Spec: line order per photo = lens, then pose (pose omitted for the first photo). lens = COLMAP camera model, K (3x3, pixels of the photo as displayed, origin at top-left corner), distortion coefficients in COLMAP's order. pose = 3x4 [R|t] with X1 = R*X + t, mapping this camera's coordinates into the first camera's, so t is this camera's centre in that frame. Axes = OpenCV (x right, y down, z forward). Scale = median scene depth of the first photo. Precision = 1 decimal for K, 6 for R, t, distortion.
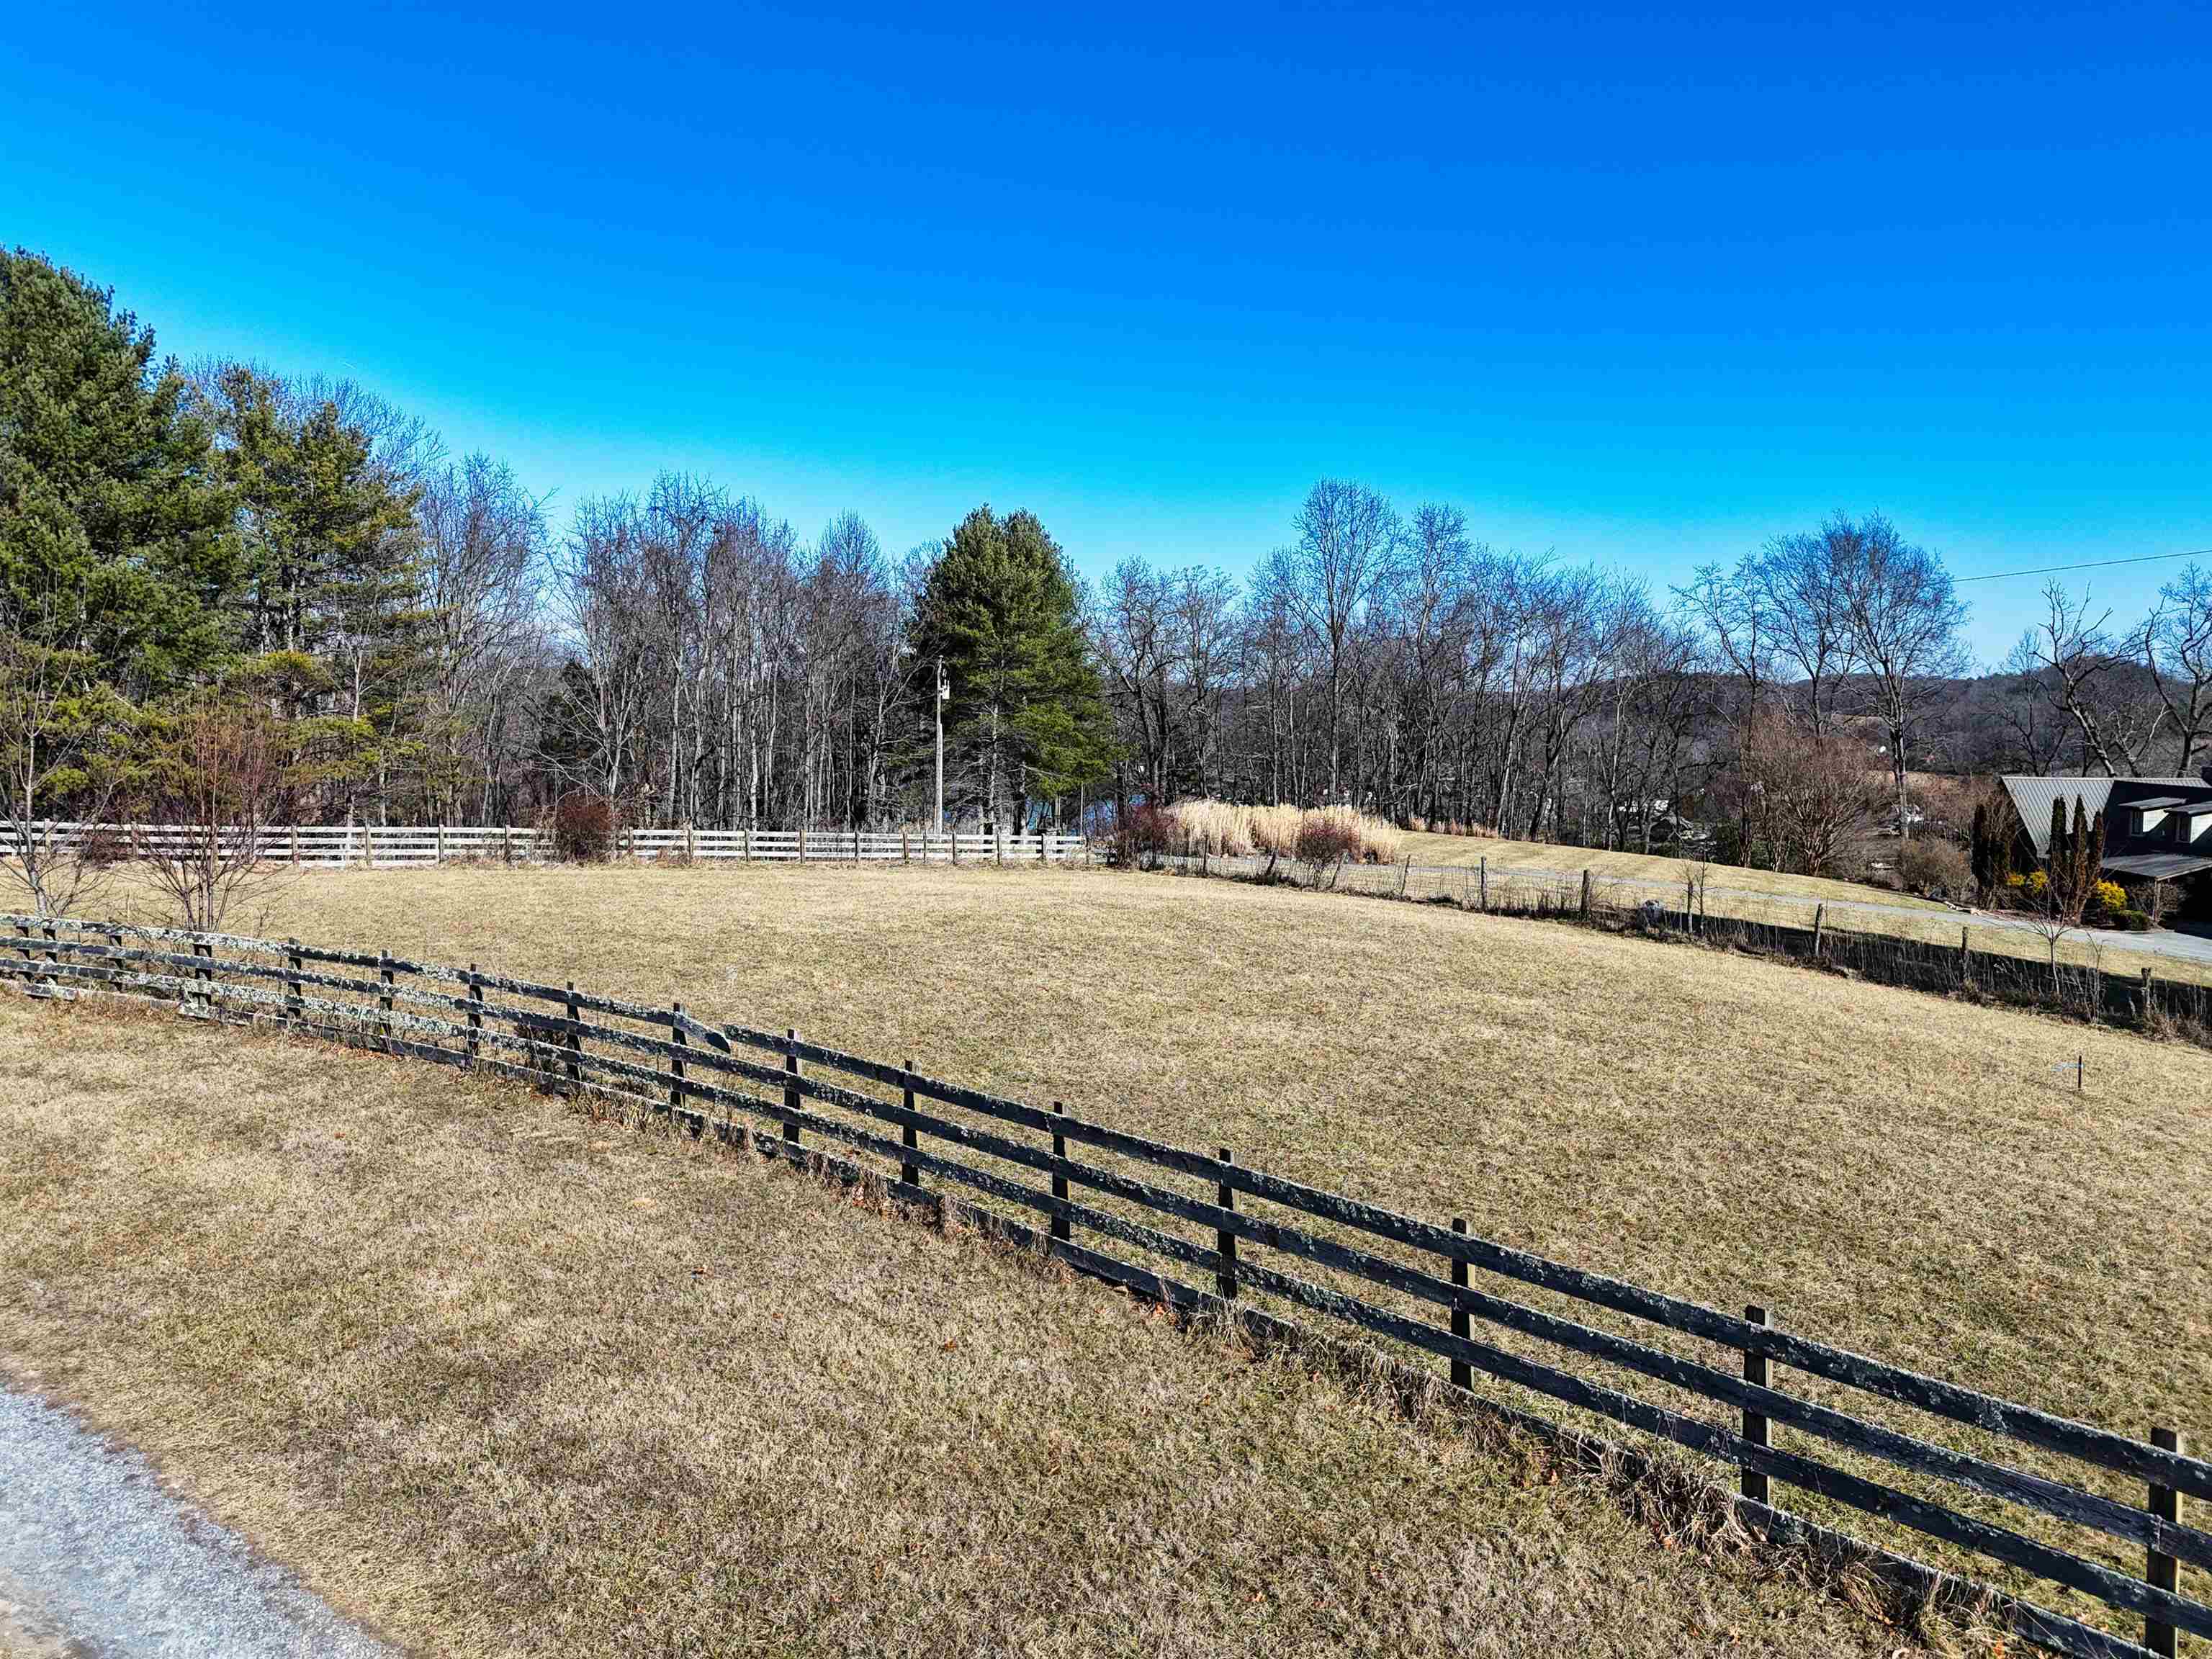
lens RADIAL K [[1590.7, 0, 1132.5], [0, 1590.7, 868.0], [0, 0, 1]] dist [0.069586, -0.055493]
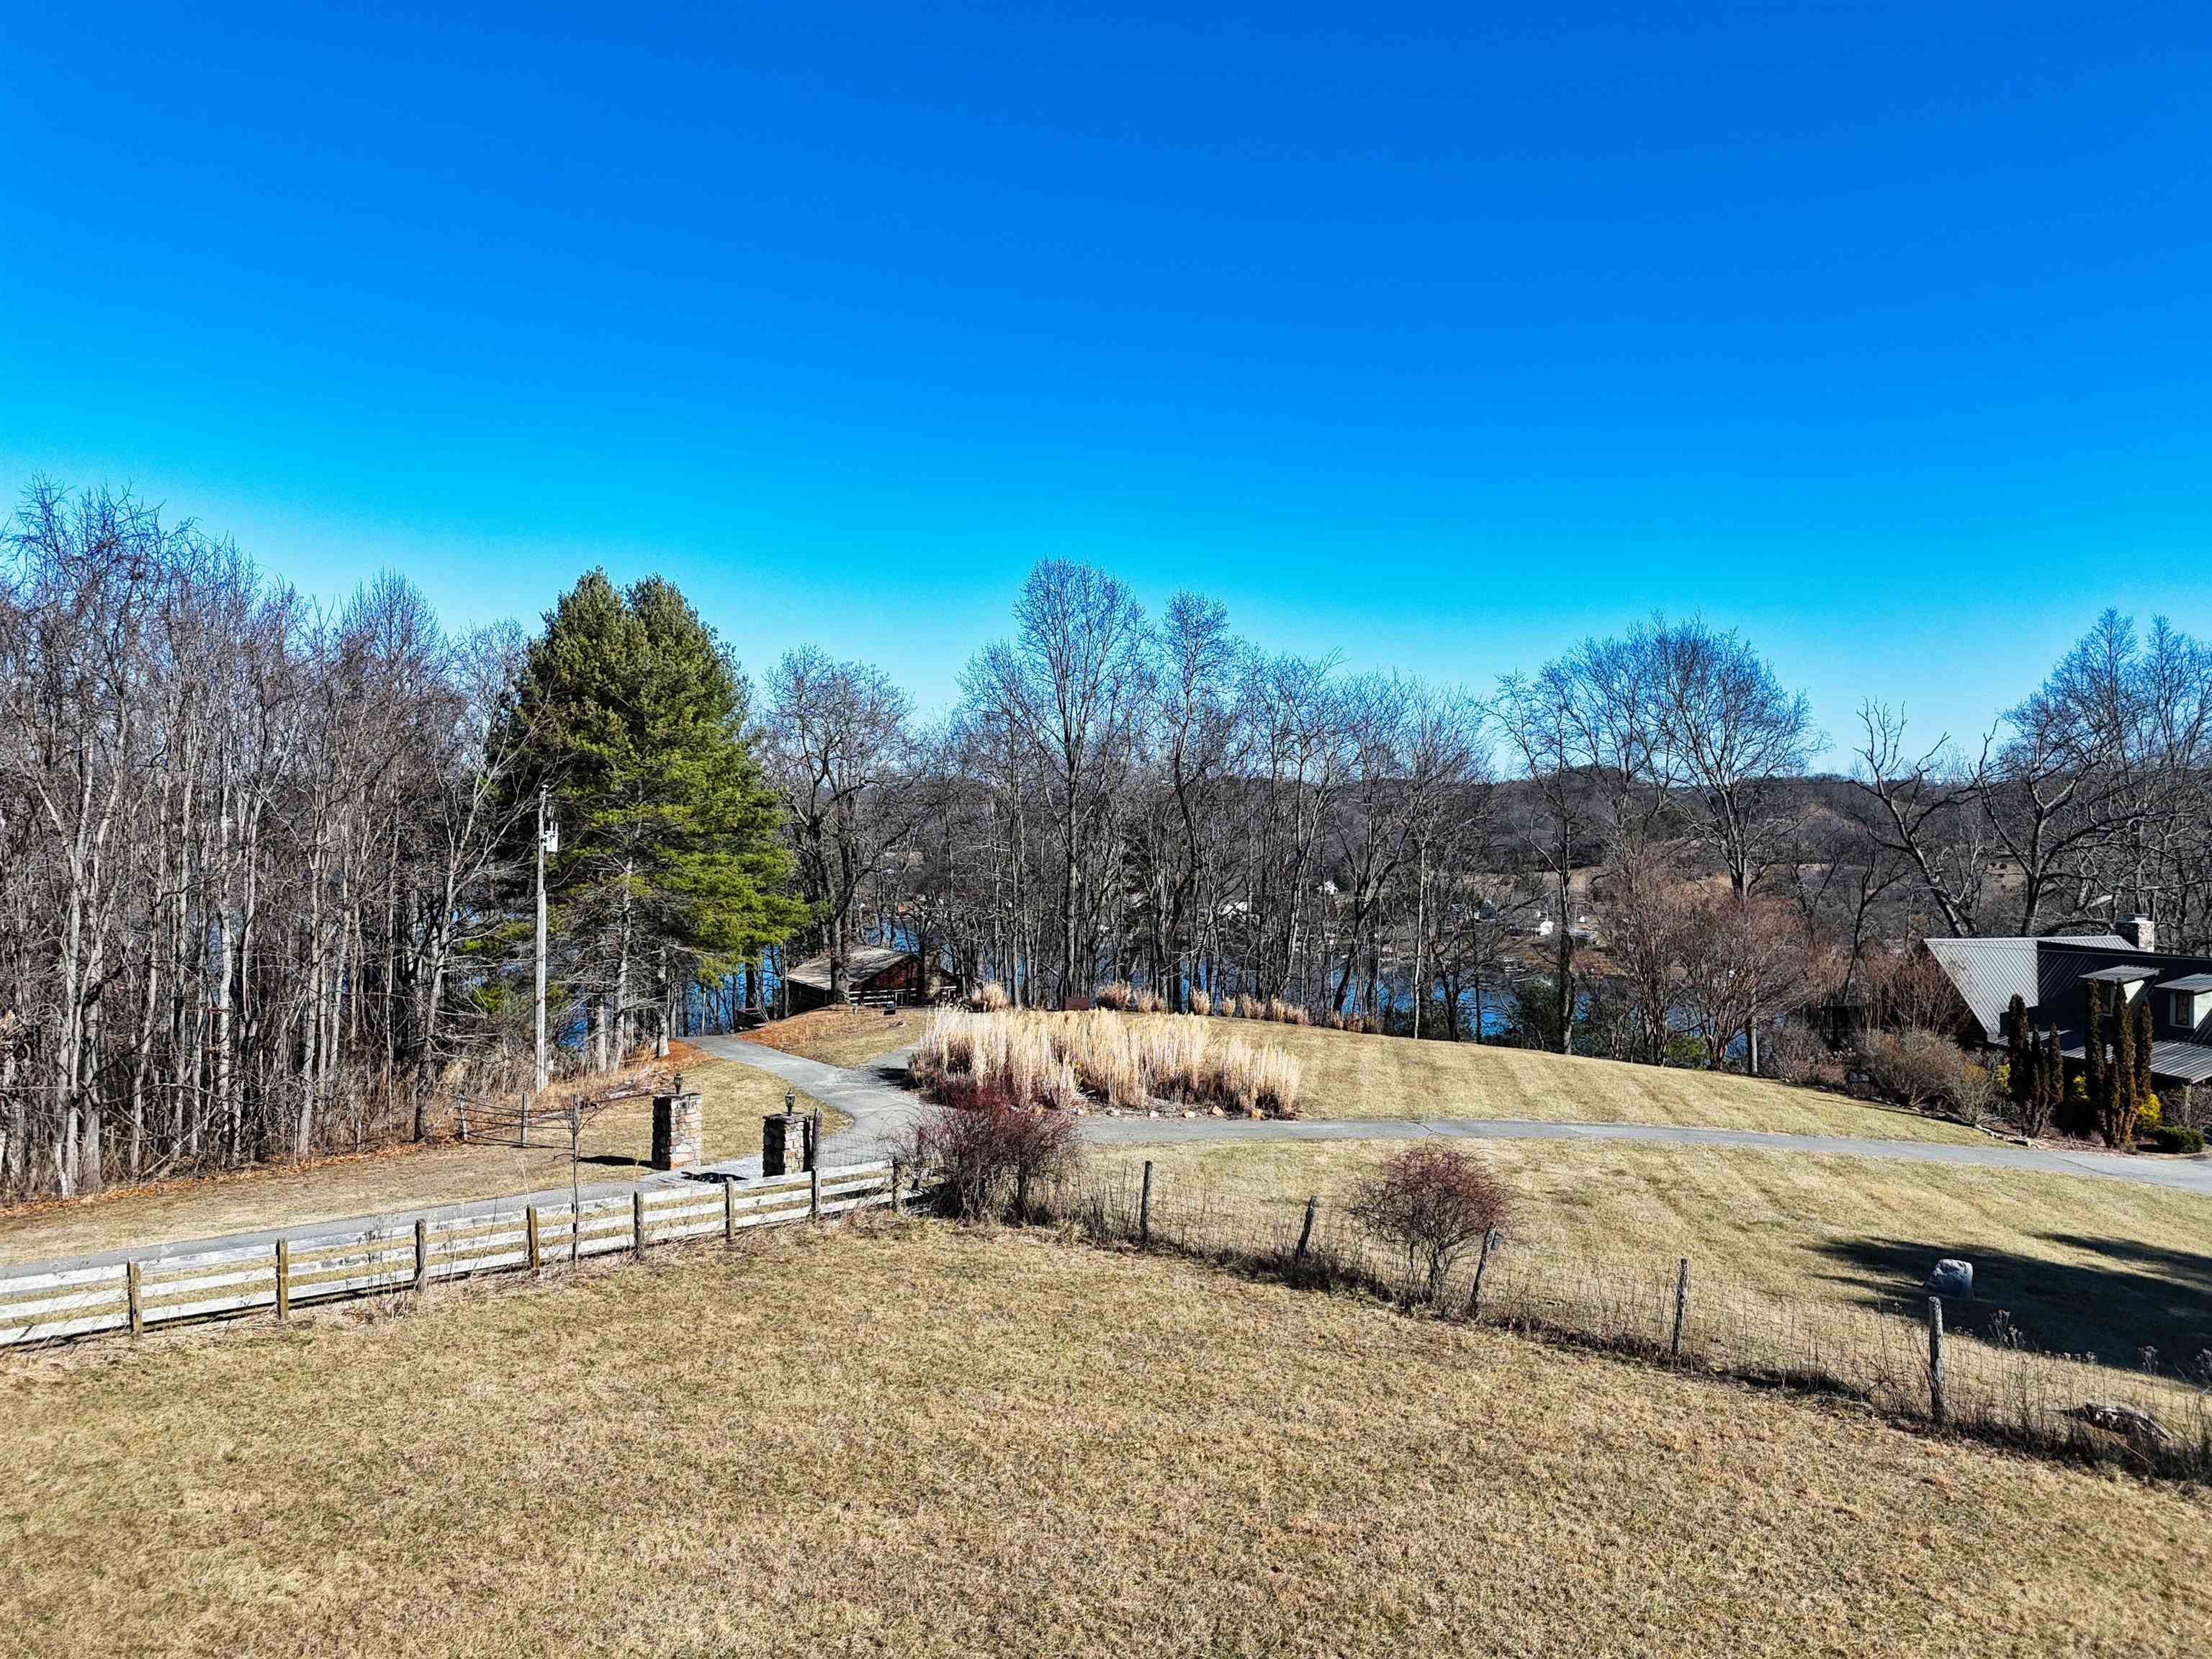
lens RADIAL K [[1609.2, 0, 1111.6], [0, 1609.2, 833.0], [0, 0, 1]] dist [0.077667, -0.072956]
pose [[0.969513, -0.005871, 0.244968, -0.316719], [0.027208, 0.996110, -0.083807, -0.280271], [-0.243523, 0.087917, 0.965902, 1.651503]]
